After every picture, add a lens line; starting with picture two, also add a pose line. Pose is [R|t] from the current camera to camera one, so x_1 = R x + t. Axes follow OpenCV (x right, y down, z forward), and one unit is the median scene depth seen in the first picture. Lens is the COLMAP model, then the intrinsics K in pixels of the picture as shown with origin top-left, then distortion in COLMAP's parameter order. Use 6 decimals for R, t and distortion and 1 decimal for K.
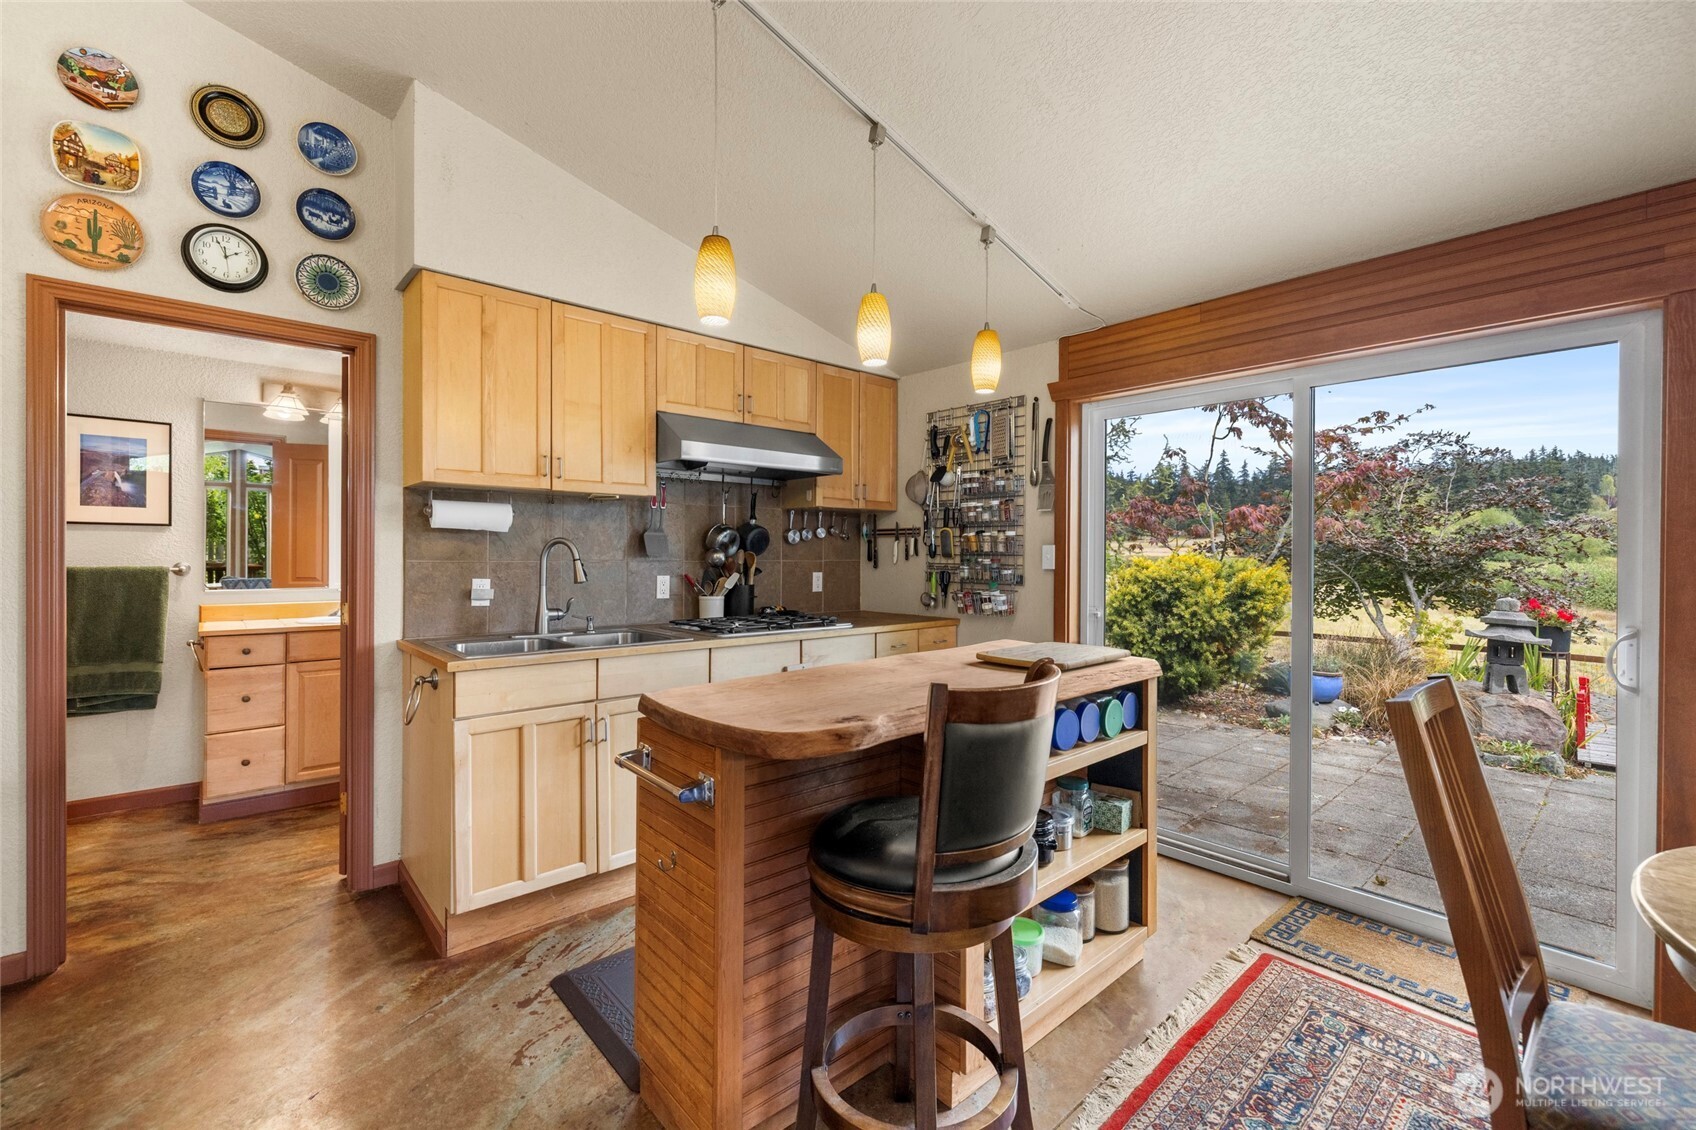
lens RADIAL K [[714.6, 0, 836.3], [0, 714.6, 556.7], [0, 0, 1]] dist [-0.001823, 0.000752]
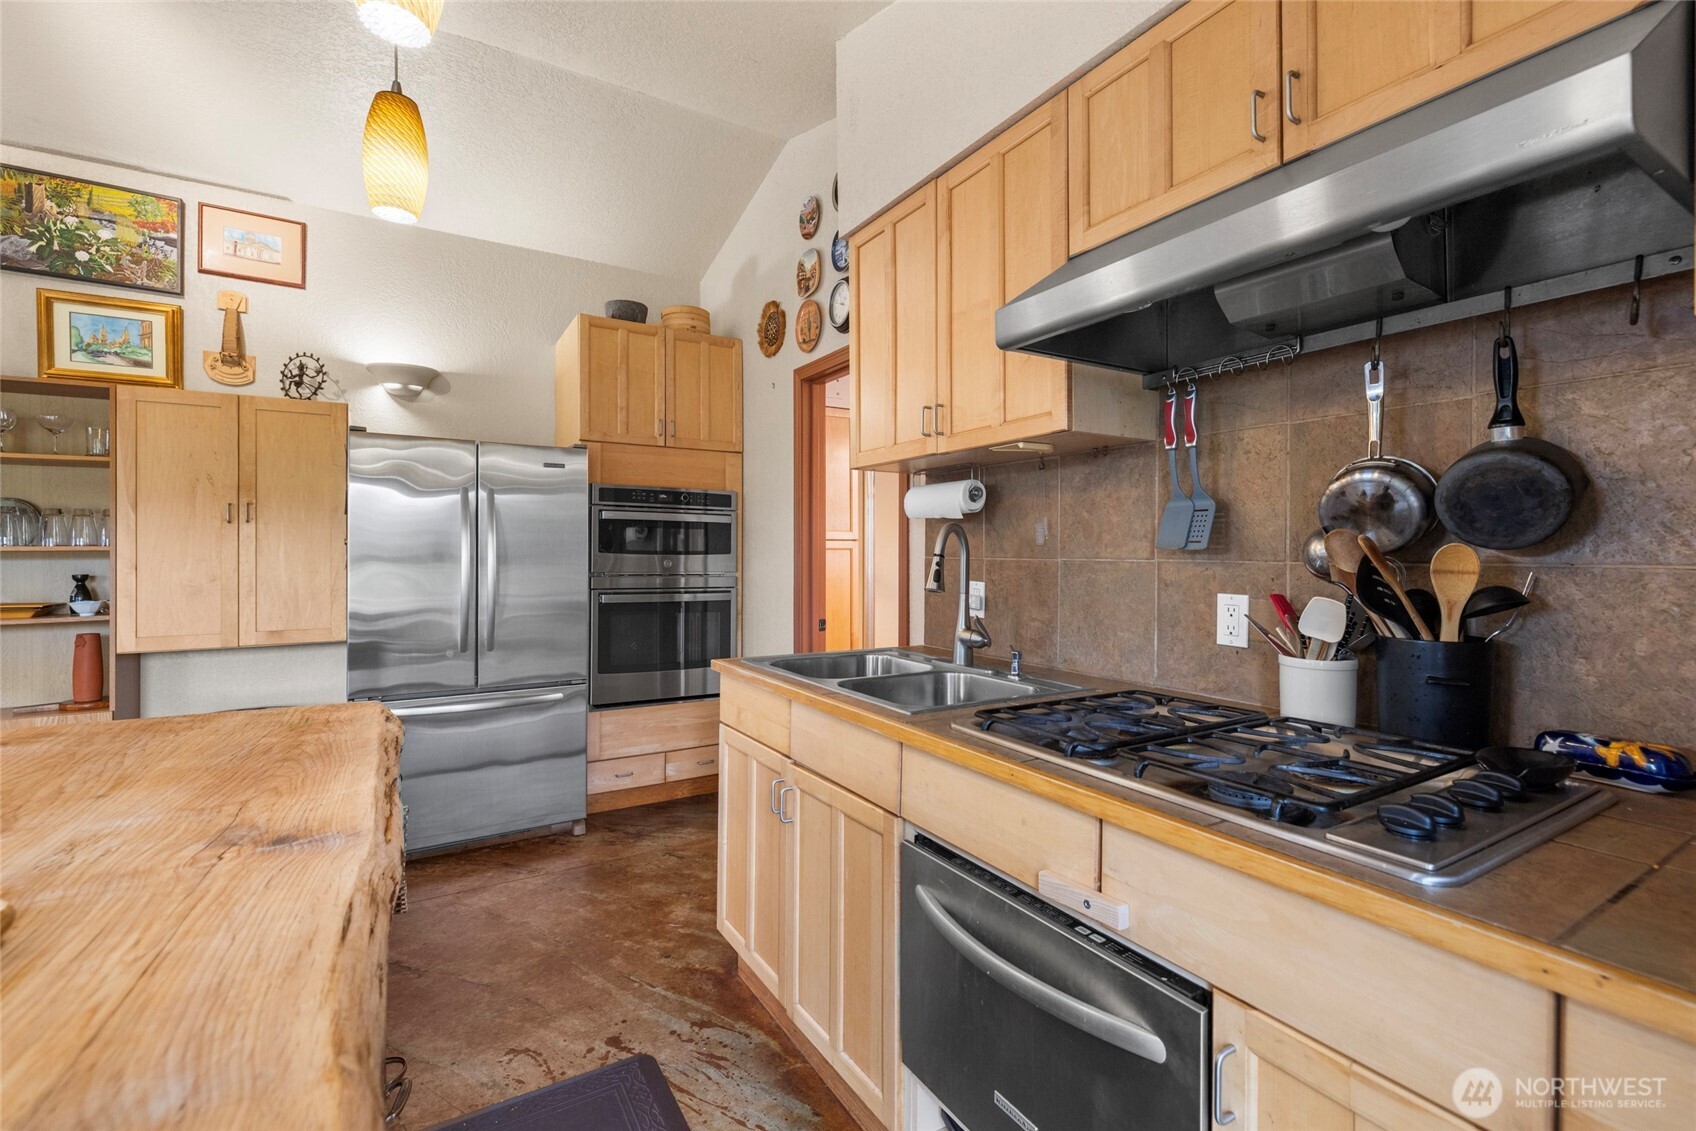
lens RADIAL K [[741.0, 0, 841.3], [0, 741.0, 553.5], [0, 0, 1]] dist [0.002172, 0.000378]
pose [[-0.180181, -0.006720, -0.983610, 0.264567], [-0.008699, 0.999948, -0.005238, 0.005693], [0.983595, 0.007613, -0.180230, 0.868360]]
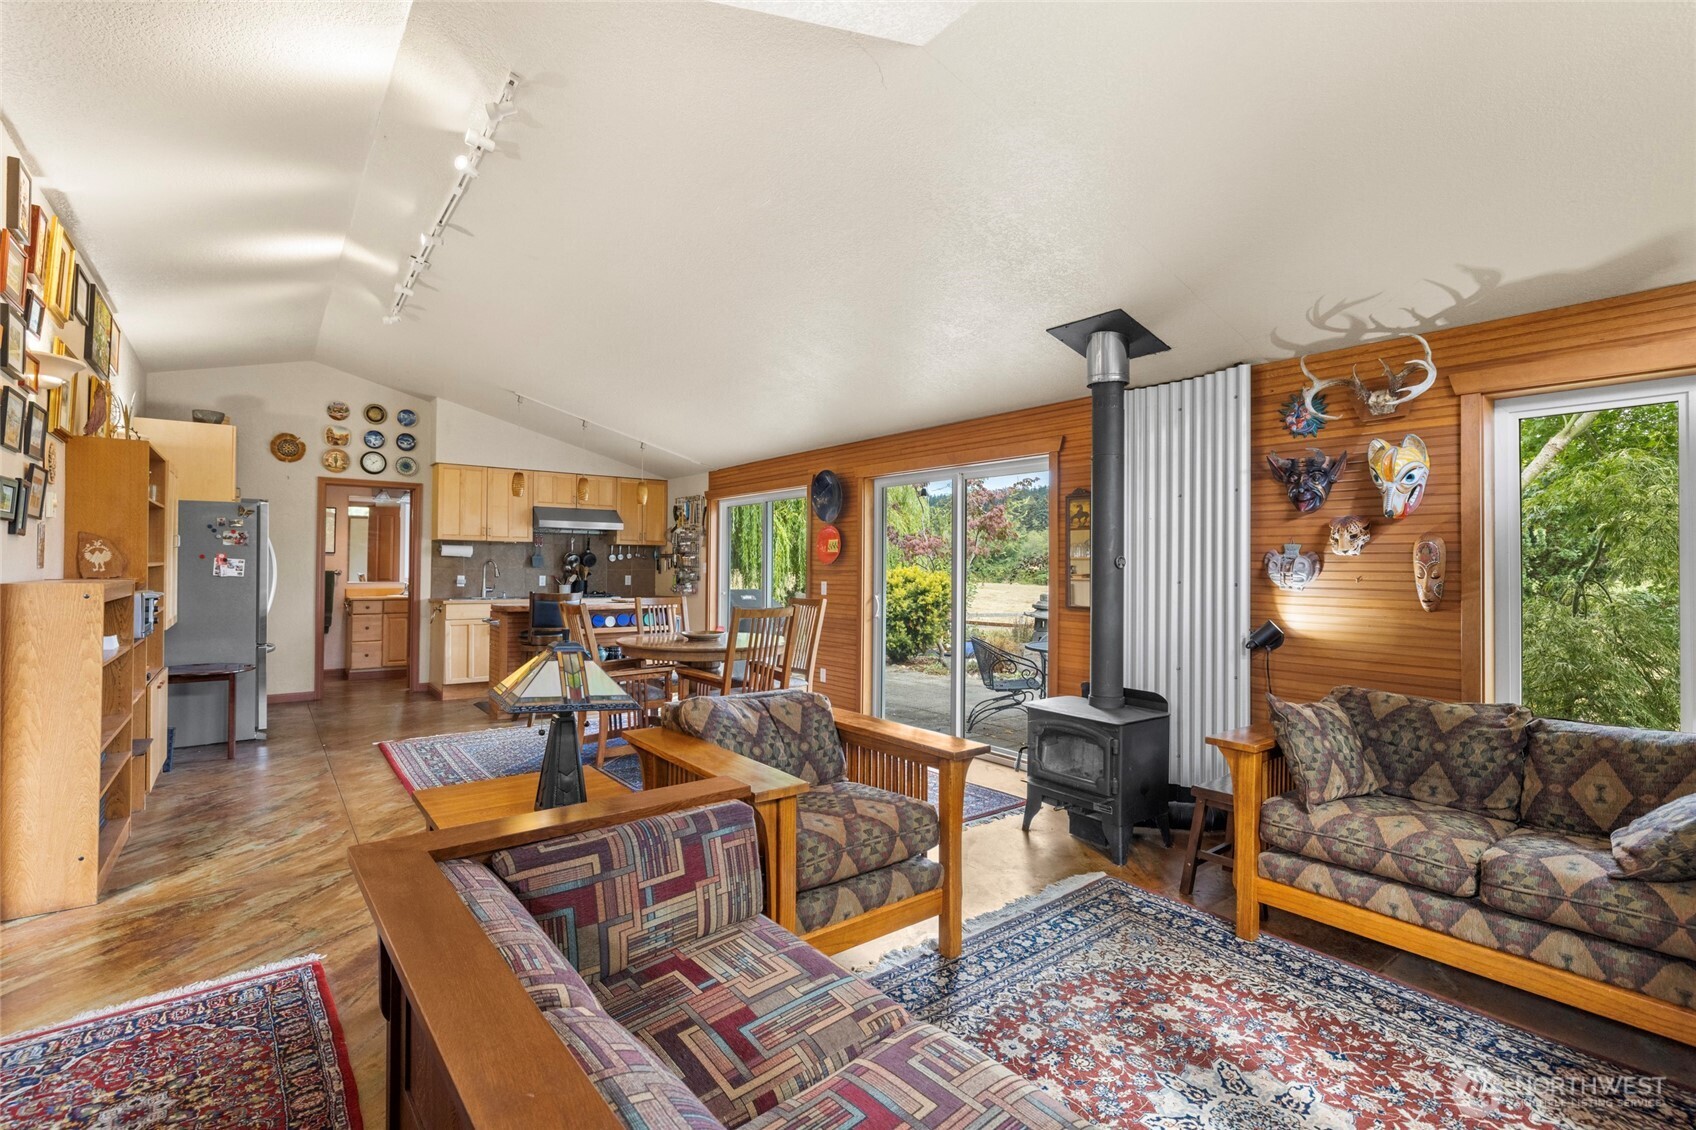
lens RADIAL K [[767.3, 0, 836.9], [0, 767.3, 560.0], [0, 0, 1]] dist [-0.014129, 0.002279]
pose [[0.997383, 0.002449, -0.072260, 0.883372], [-0.003609, 0.999867, -0.015917, 0.012918], [0.072211, 0.016136, 0.997259, -1.381761]]
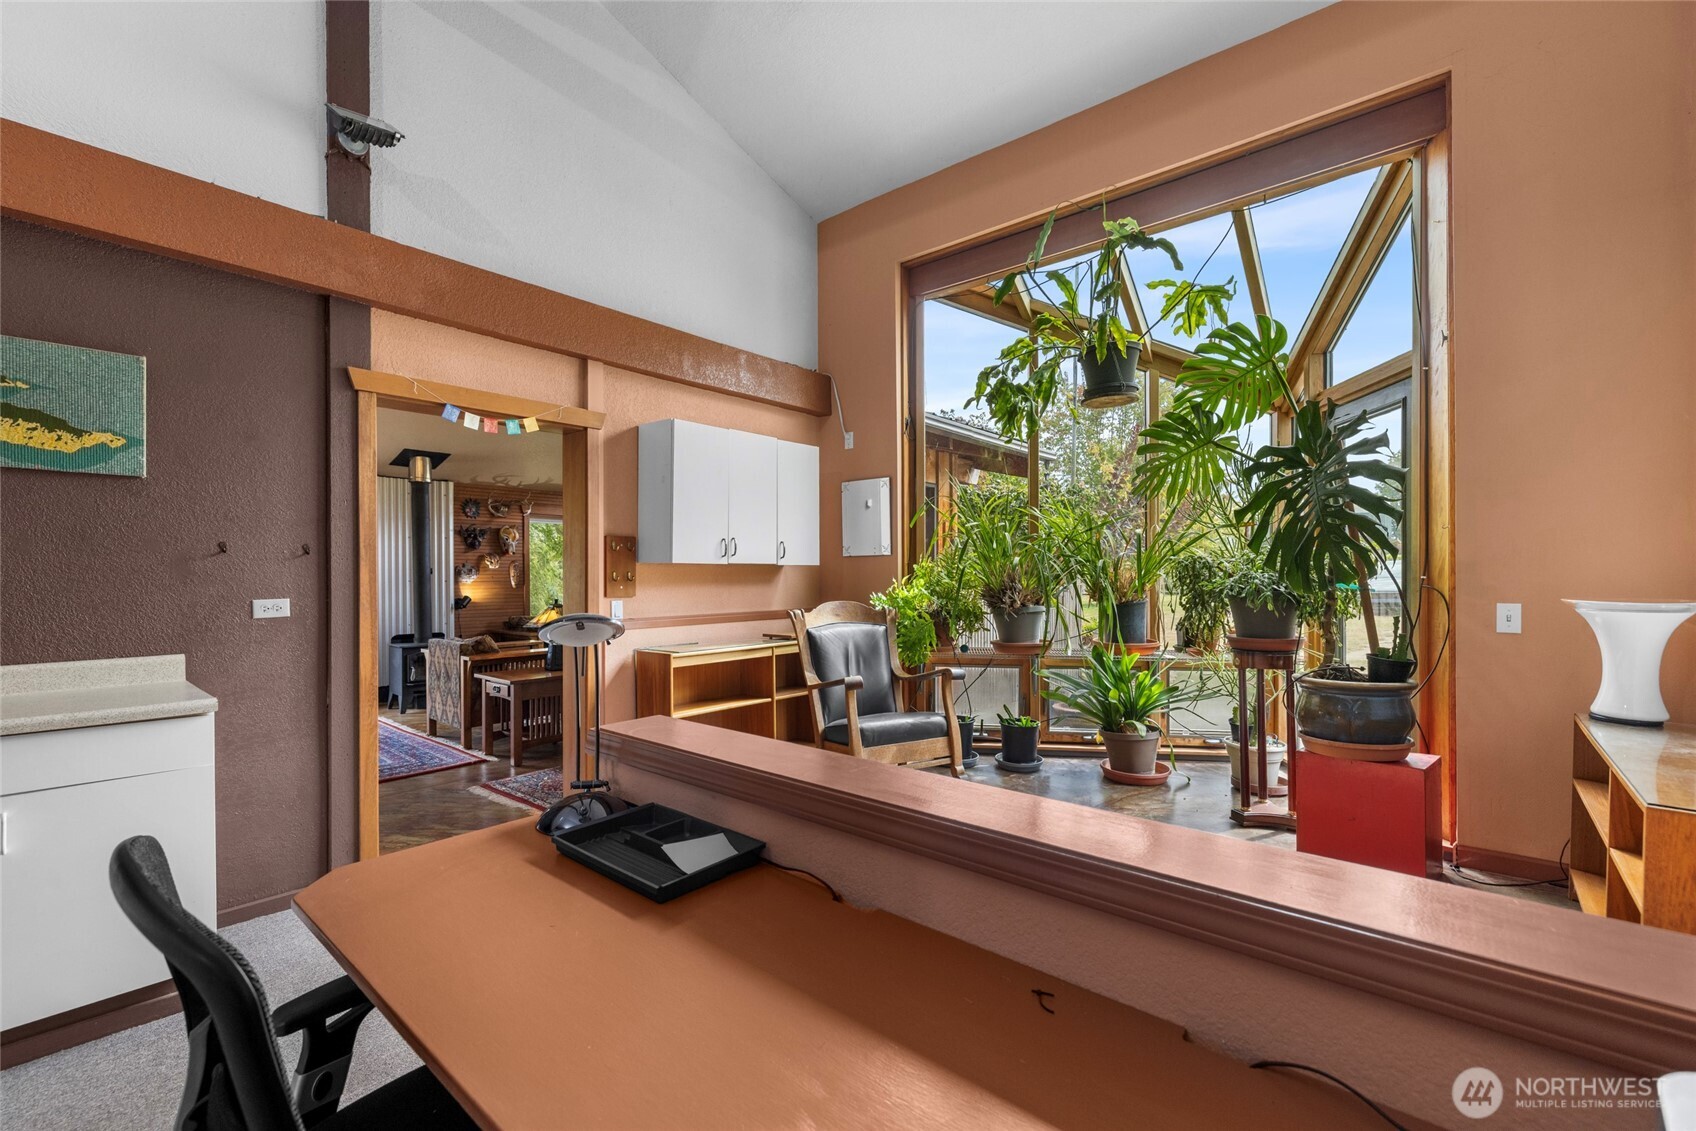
lens RADIAL K [[714.6, 0, 825.4], [0, 714.6, 578.5], [0, 0, 1]] dist [-0.001823, 0.000752]
pose [[-0.111955, -0.020201, 0.993508, -1.029424], [0.005470, 0.999766, 0.020945, -0.020402], [-0.993698, 0.007779, -0.111818, -1.181599]]
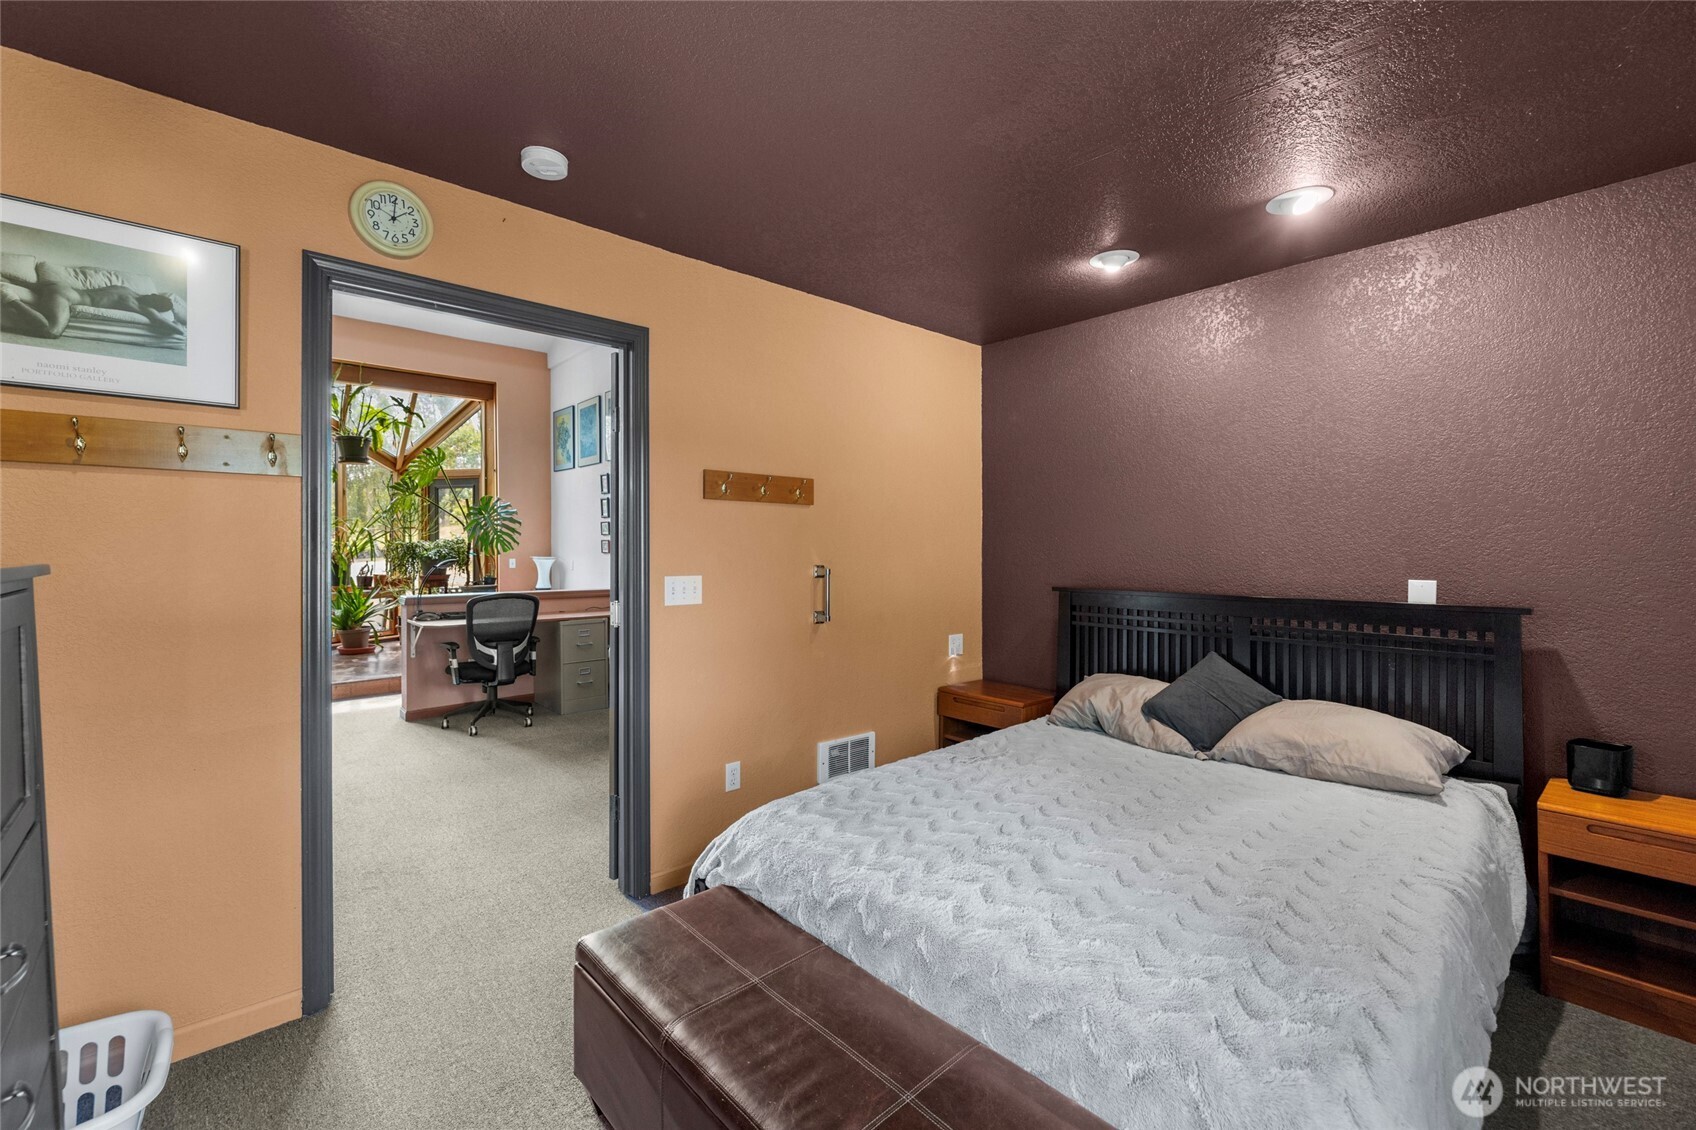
lens RADIAL K [[714.6, 0, 854.9], [0, 714.6, 550.7], [0, 0, 1]] dist [-0.001823, 0.000752]
pose [[-0.999510, -0.011765, -0.028999, -1.468688], [-0.012022, 0.999890, 0.008674, -0.036854], [0.028893, 0.009018, -0.999542, 0.539349]]
